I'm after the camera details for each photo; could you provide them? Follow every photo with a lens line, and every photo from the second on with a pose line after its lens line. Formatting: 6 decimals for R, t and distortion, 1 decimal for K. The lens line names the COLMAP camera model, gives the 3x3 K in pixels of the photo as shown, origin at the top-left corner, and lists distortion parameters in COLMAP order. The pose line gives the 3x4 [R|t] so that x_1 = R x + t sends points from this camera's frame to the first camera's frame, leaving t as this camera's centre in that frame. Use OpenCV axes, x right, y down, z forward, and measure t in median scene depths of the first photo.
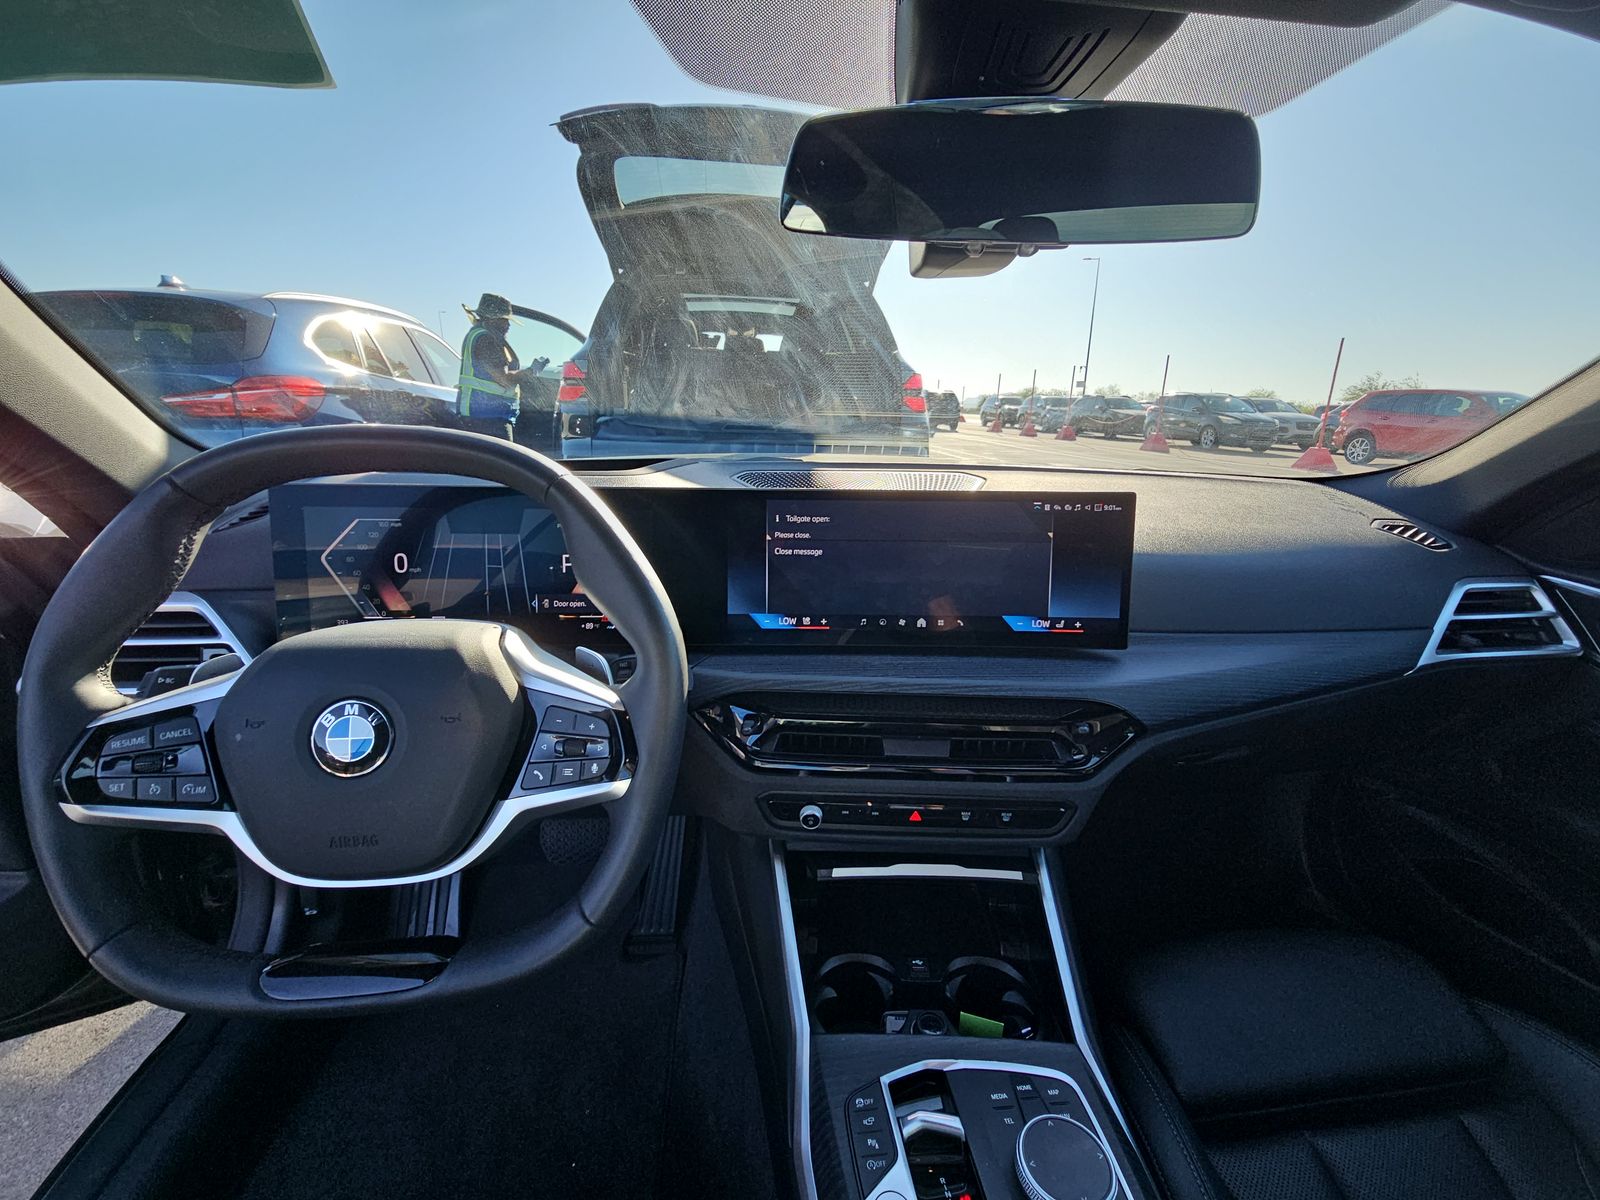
lens RADIAL K [[632.7, 0, 800.0], [0, 632.7, 600.0], [0, 0, 1]] dist [0.000461, -0.006451]
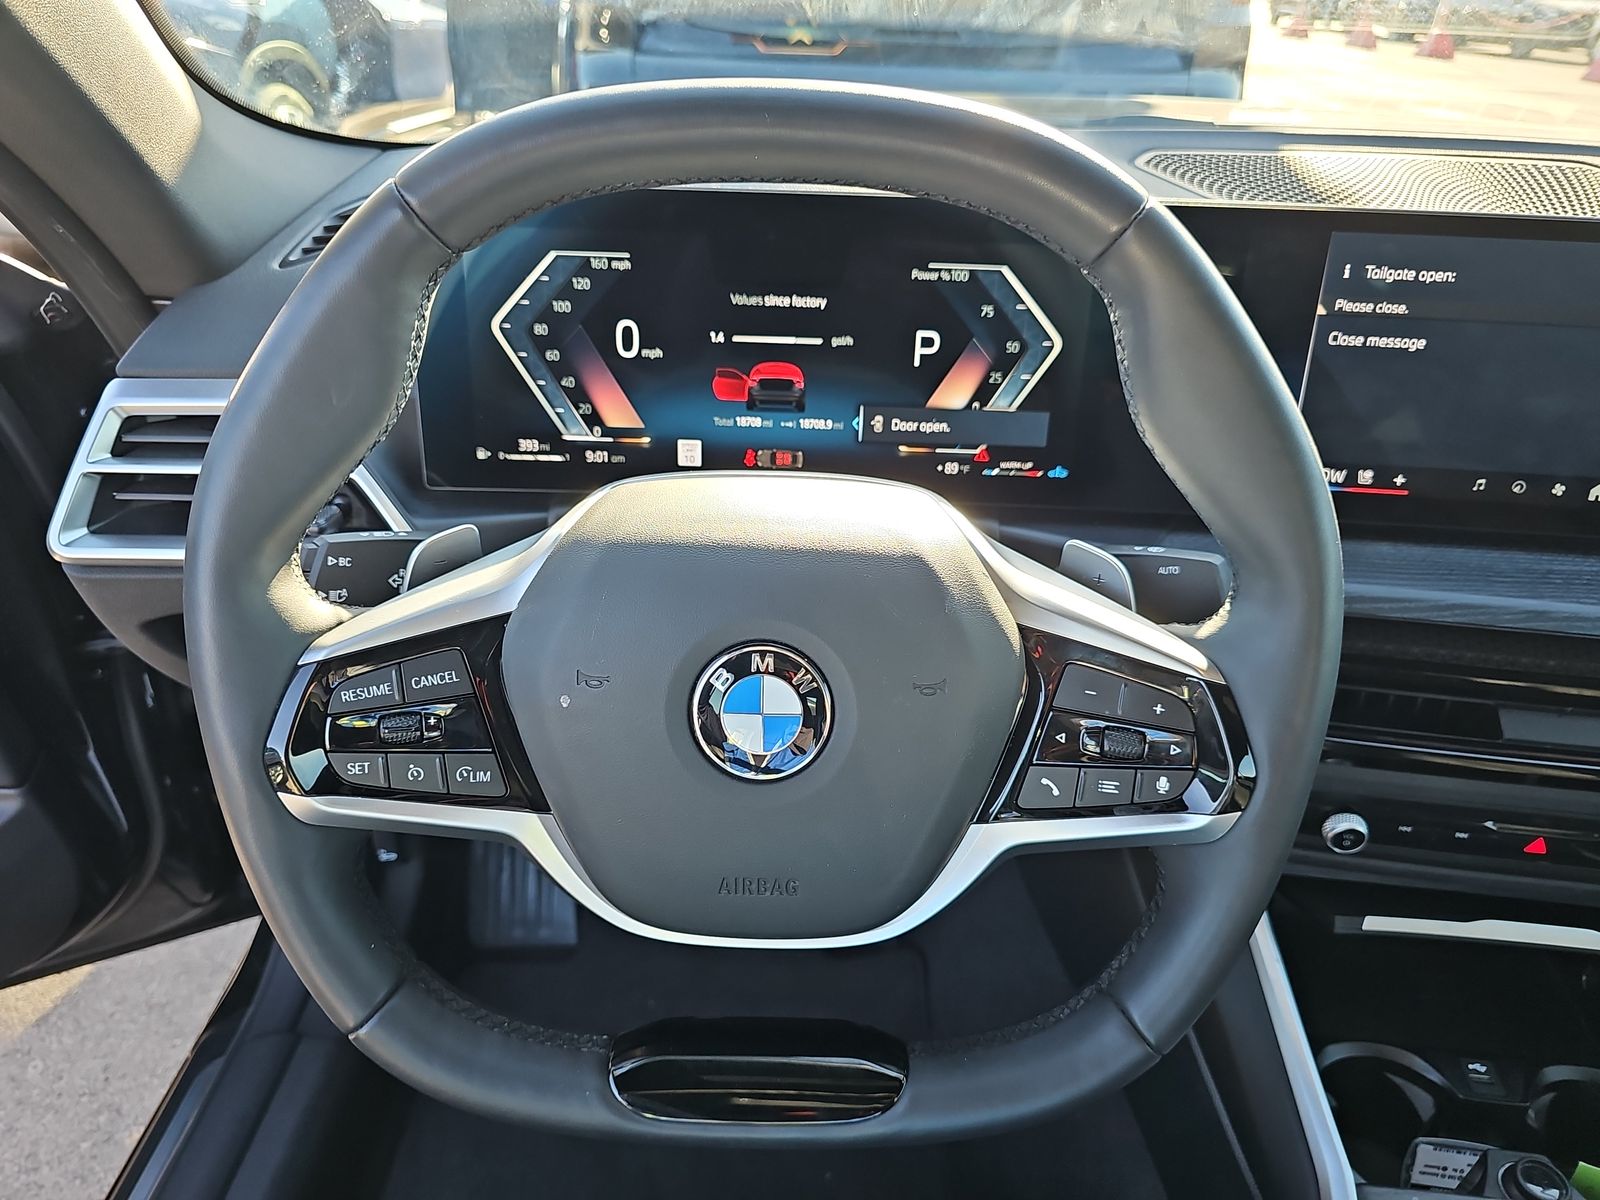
lens RADIAL K [[1029.4, 0, 800.0], [0, 1029.4, 600.0], [0, 0, 1]] dist [0.028553, -0.040358]
pose [[0.992703, 0.063601, -0.102446, -0.378688], [-0.037465, 0.970222, 0.239302, -0.058719], [0.114615, -0.233718, 0.965525, 0.104658]]
